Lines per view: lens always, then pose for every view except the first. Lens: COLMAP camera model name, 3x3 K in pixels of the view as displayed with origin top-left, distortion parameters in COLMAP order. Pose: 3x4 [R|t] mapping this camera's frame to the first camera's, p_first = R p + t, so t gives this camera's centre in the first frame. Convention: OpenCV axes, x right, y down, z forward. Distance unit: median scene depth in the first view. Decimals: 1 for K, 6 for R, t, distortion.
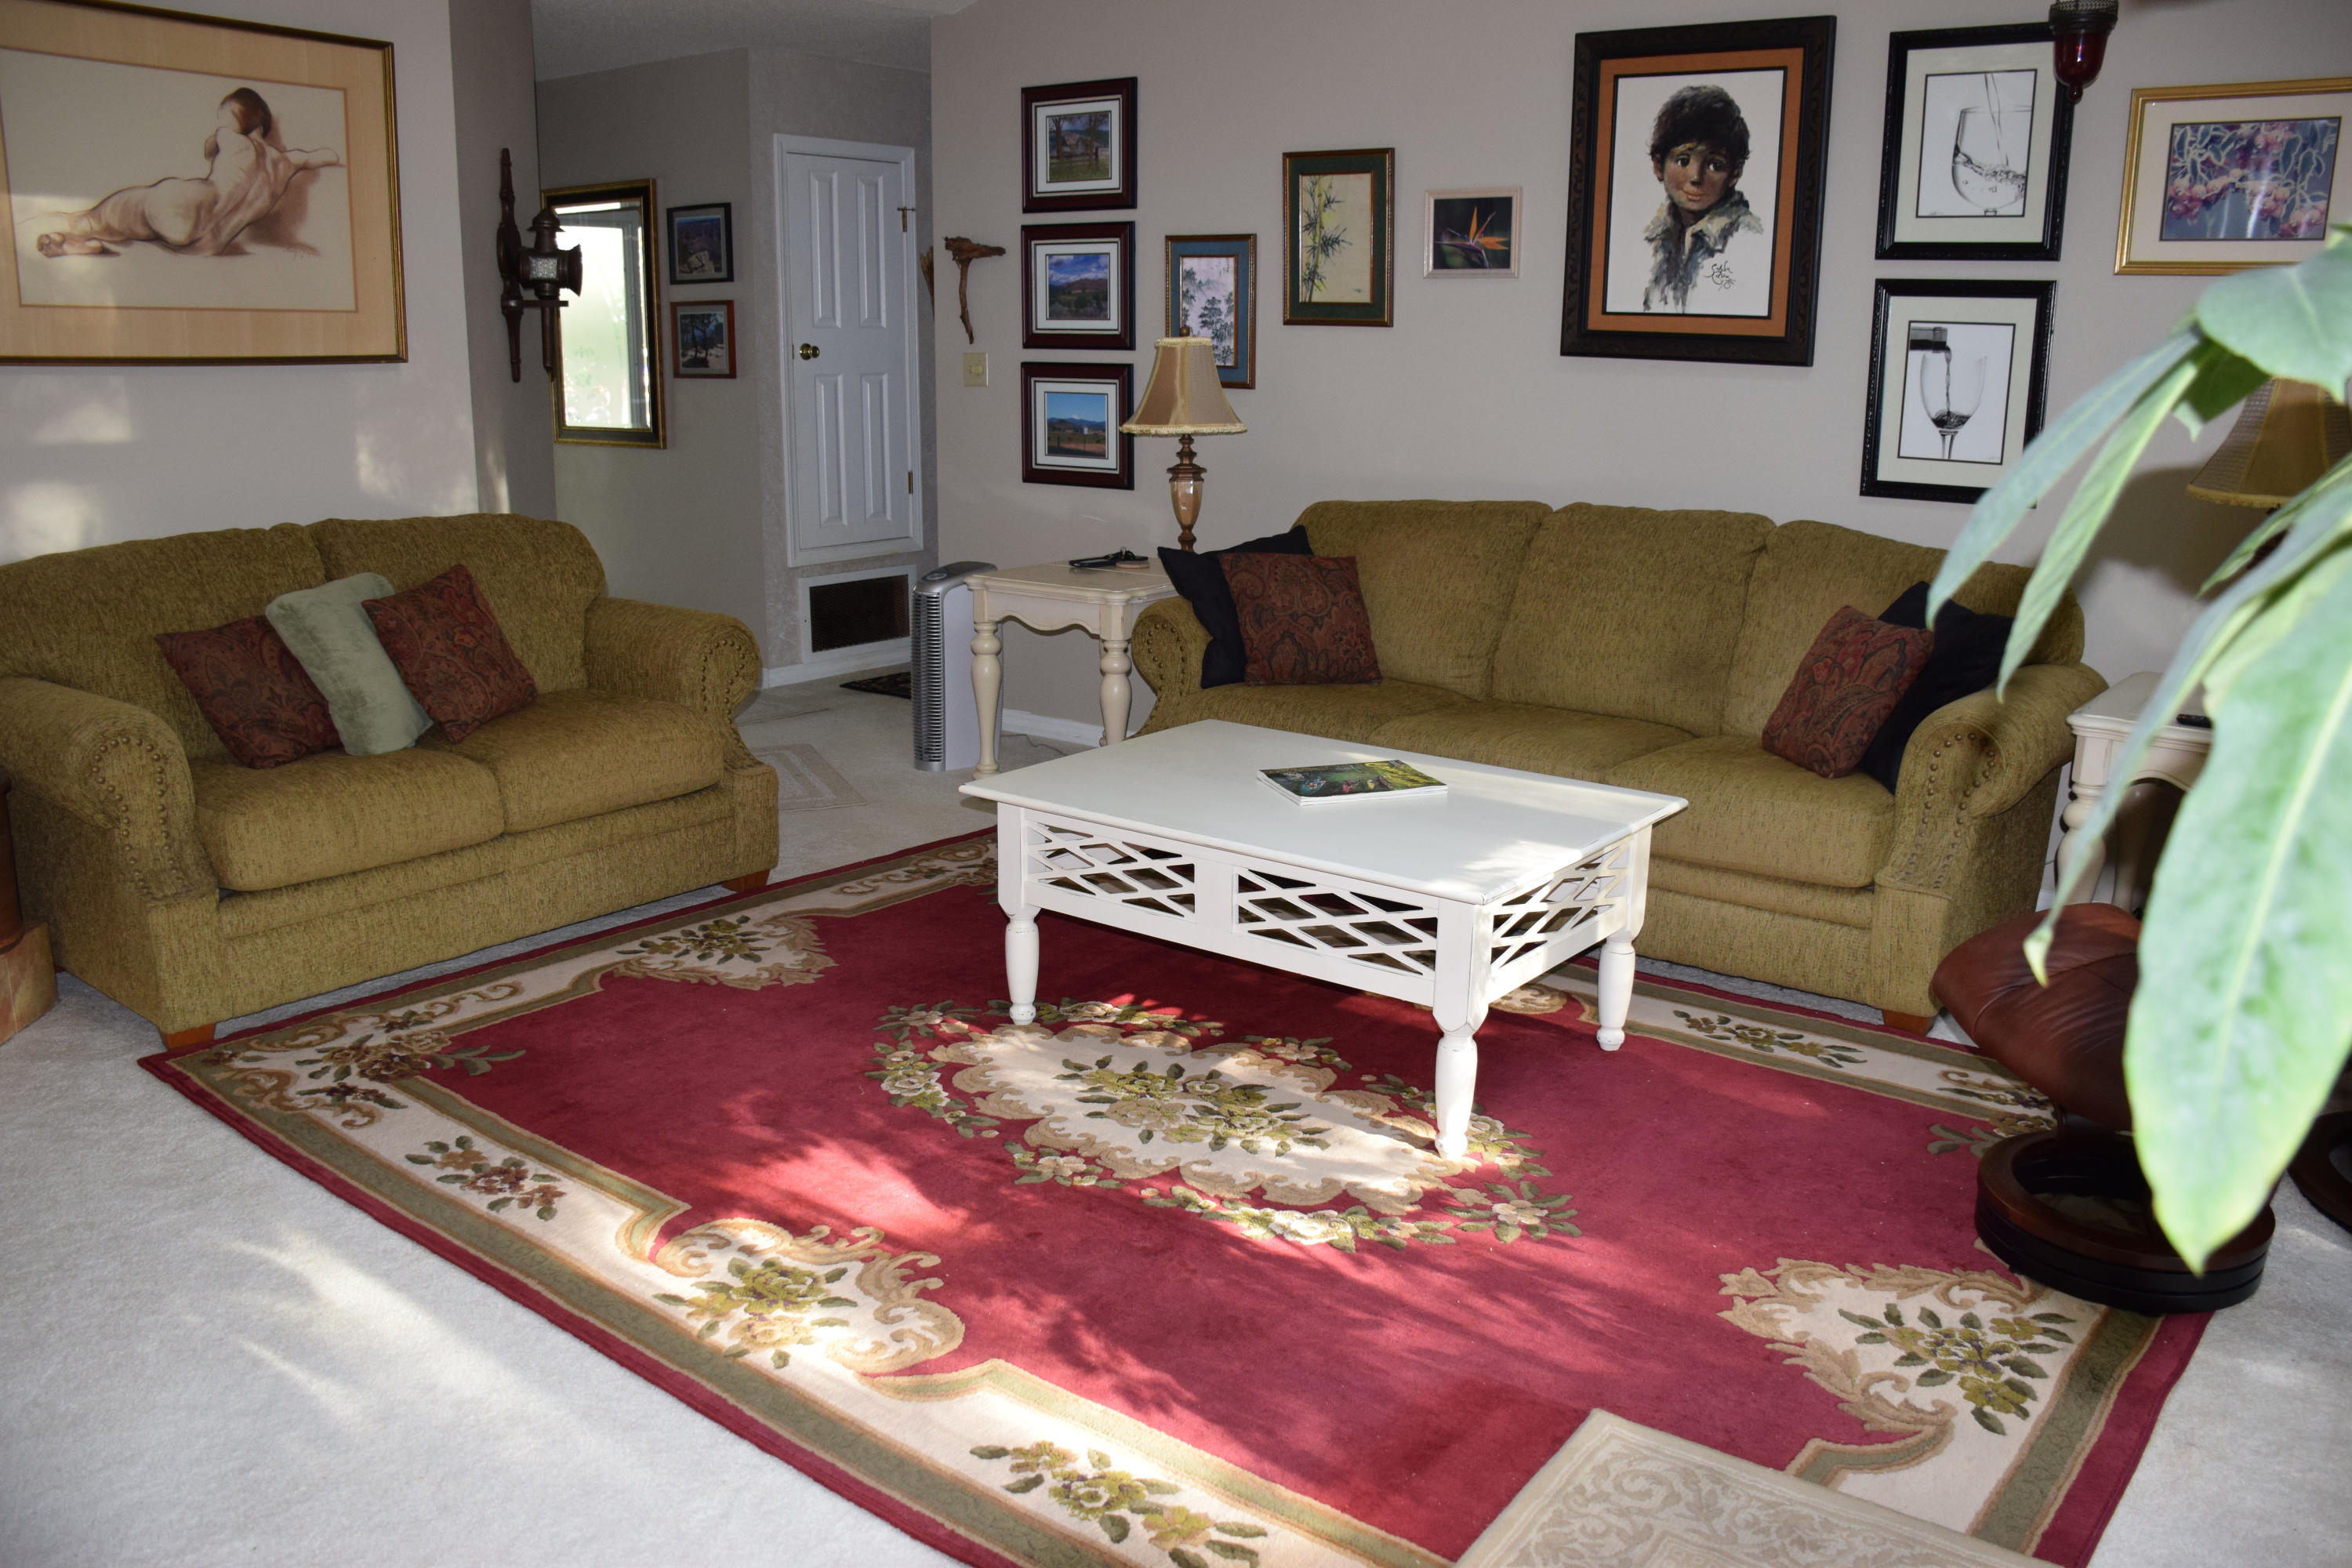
lens RADIAL K [[1847.3, 0, 1162.8], [0, 1847.3, 792.8], [0, 0, 1]] dist [-0.096526, 0.029172]
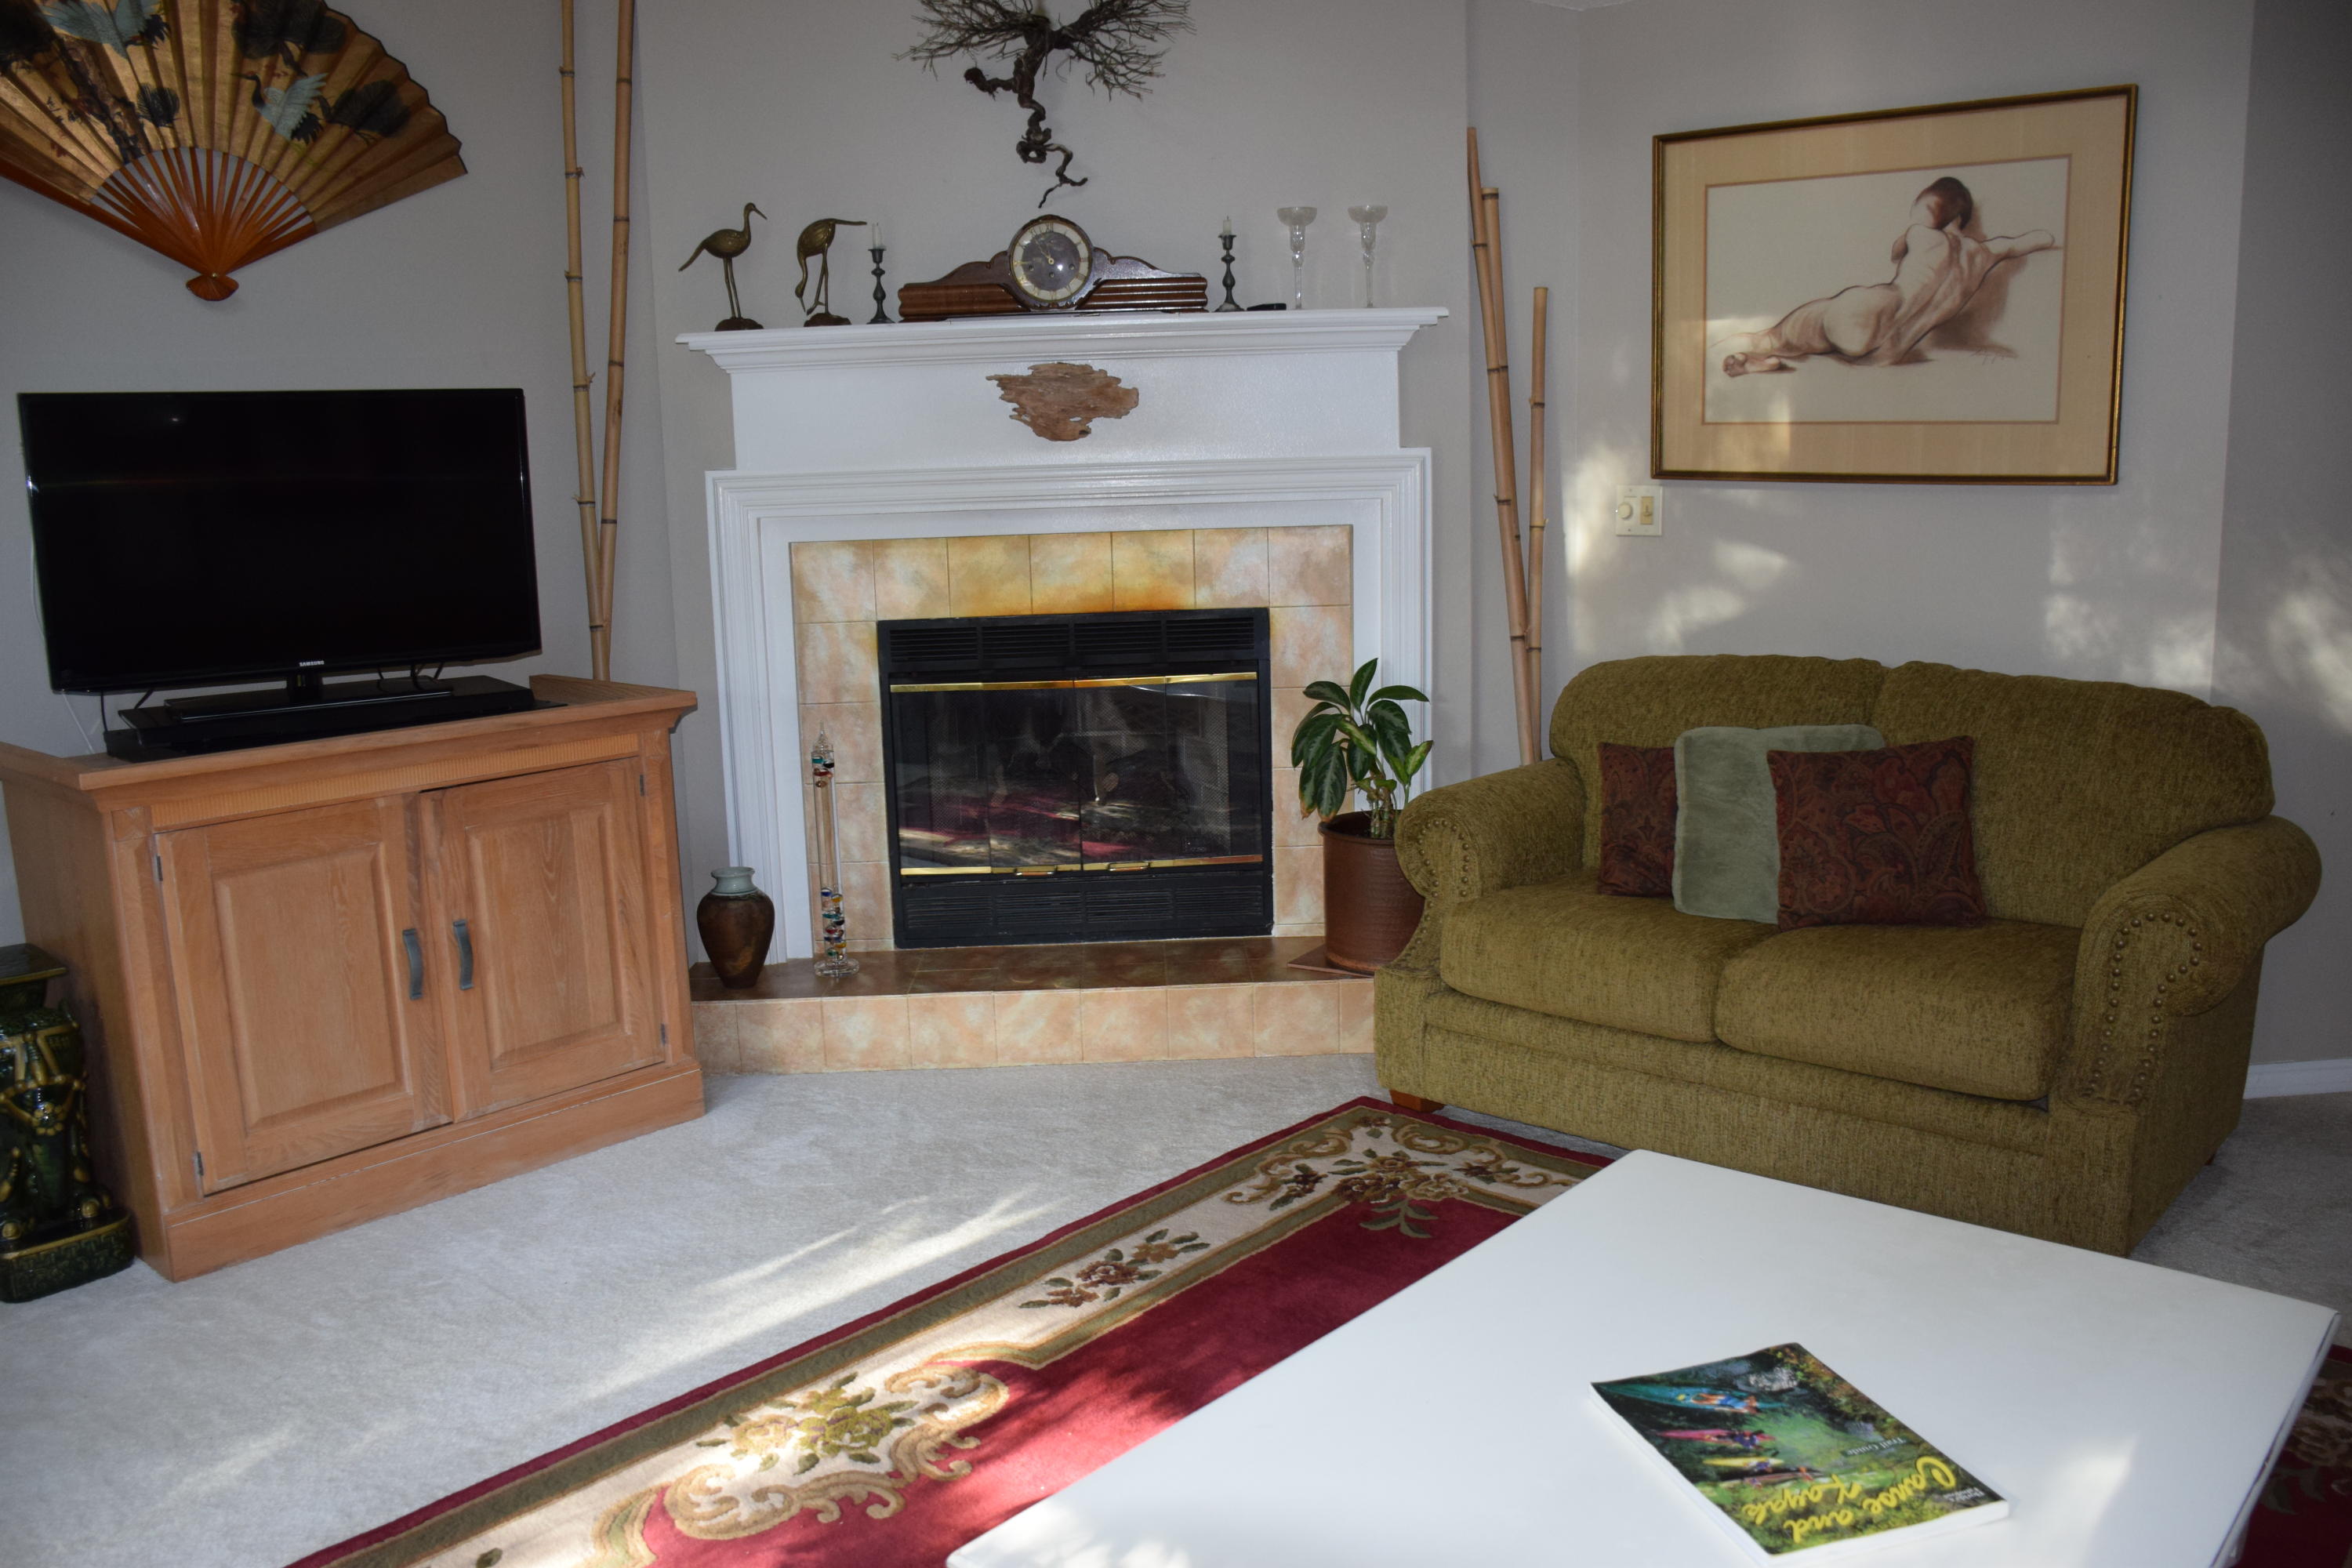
lens RADIAL K [[1847.3, 0, 1166.9], [0, 1847.3, 773.8], [0, 0, 1]] dist [-0.096526, 0.029172]
pose [[-0.063372, 0.162010, -0.984752, 0.469424], [-0.214385, 0.961490, 0.171979, -0.189153], [0.974691, 0.222014, -0.026199, 0.748522]]
